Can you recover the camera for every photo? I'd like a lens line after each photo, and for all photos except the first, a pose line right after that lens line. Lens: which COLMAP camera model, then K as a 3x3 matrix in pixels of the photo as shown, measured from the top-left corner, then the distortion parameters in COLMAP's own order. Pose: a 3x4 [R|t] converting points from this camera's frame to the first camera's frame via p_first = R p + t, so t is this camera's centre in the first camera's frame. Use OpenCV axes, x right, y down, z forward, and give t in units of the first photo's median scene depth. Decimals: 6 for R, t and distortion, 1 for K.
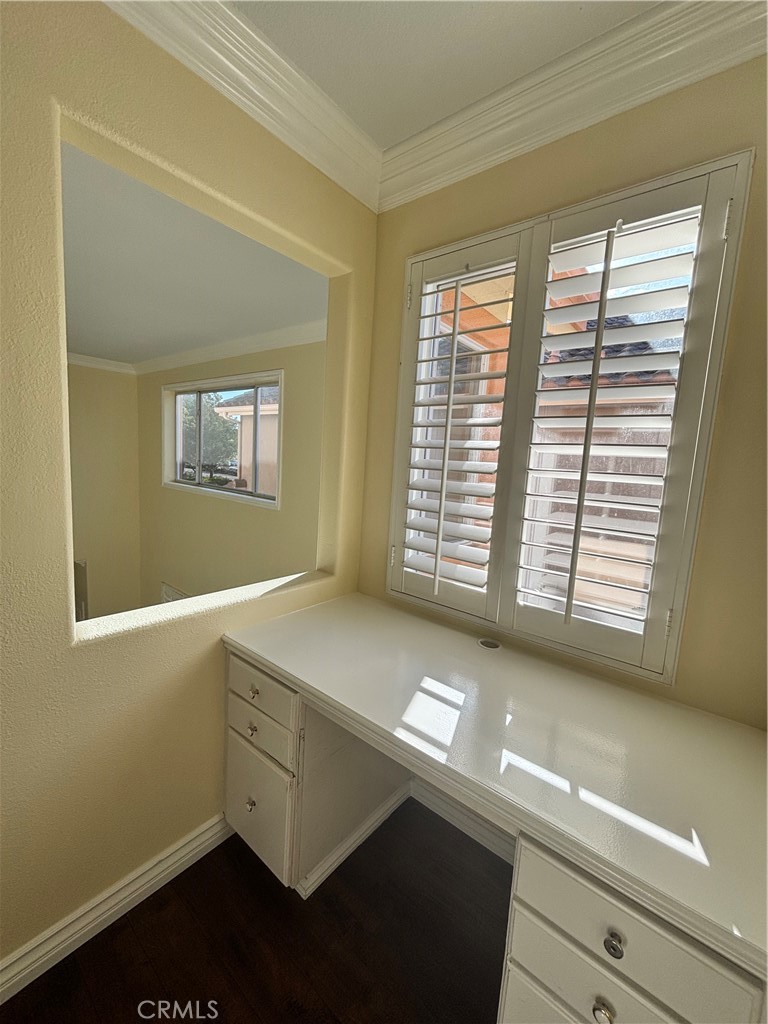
lens RADIAL K [[417.7, 0, 386.0], [0, 417.7, 514.4], [0, 0, 1]] dist [0.001496, -0.001453]
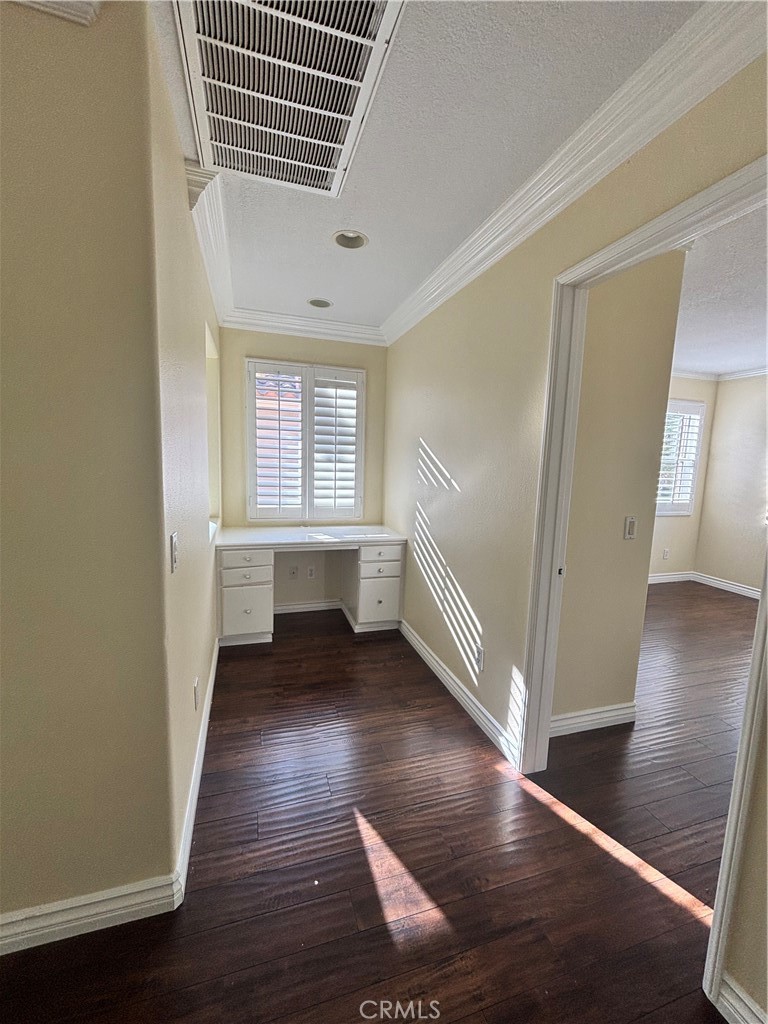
lens RADIAL K [[417.7, 0, 383.1], [0, 417.7, 513.6], [0, 0, 1]] dist [0.001496, -0.001453]
pose [[0.546839, -0.145719, 0.824459, -1.546999], [0.104981, 0.988899, 0.105152, 0.012700], [-0.830630, 0.029051, 0.556067, -0.792934]]
